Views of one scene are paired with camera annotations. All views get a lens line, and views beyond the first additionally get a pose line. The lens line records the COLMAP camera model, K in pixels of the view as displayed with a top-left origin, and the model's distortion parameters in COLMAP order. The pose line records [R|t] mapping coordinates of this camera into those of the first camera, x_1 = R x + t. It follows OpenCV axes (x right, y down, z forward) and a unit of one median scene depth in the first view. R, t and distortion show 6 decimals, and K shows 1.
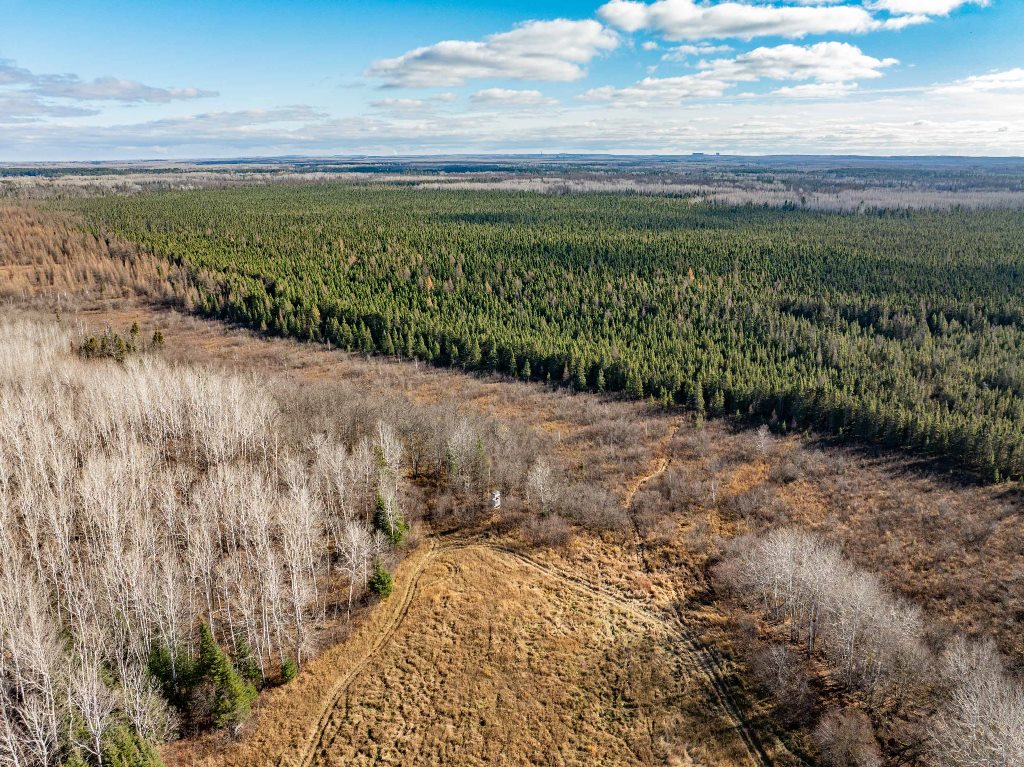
lens RADIAL K [[721.8, 0, 489.6], [0, 721.8, 367.7], [0, 0, 1]] dist [-0.046197, 0.014782]
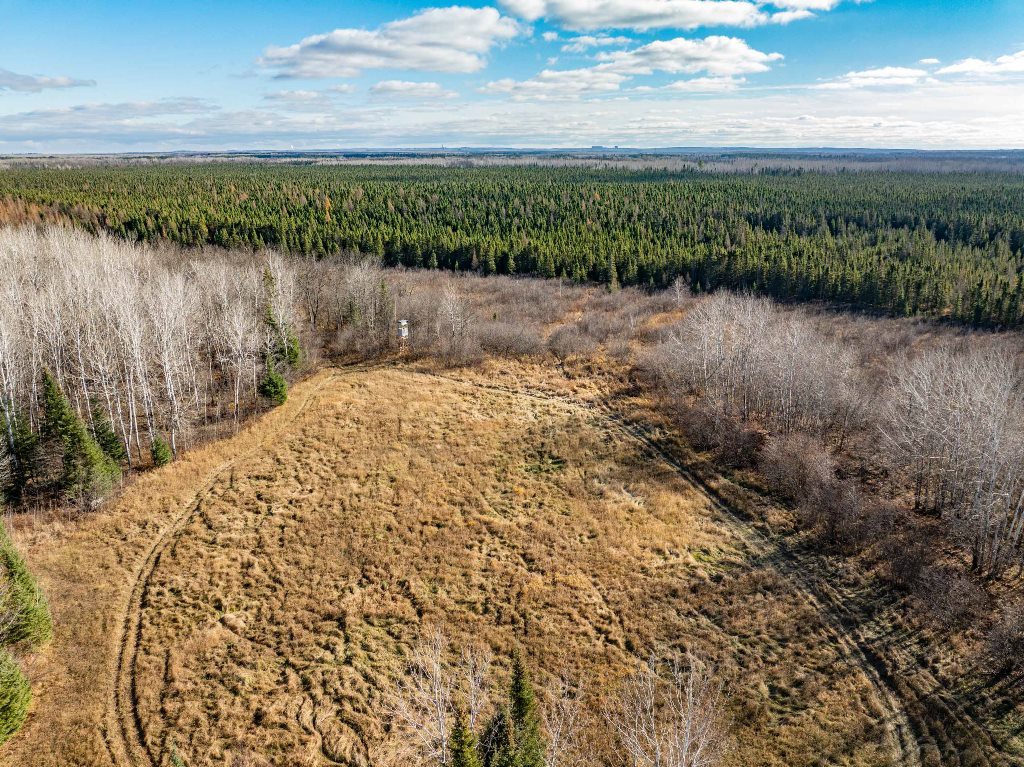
lens RADIAL K [[721.8, 0, 490.8], [0, 721.8, 388.2], [0, 0, 1]] dist [-0.046197, 0.014782]
pose [[0.991223, -0.030120, 0.128726, -0.000384], [0.027055, 0.999309, 0.025497, 0.171772], [-0.129405, -0.021791, 0.991352, 0.056964]]
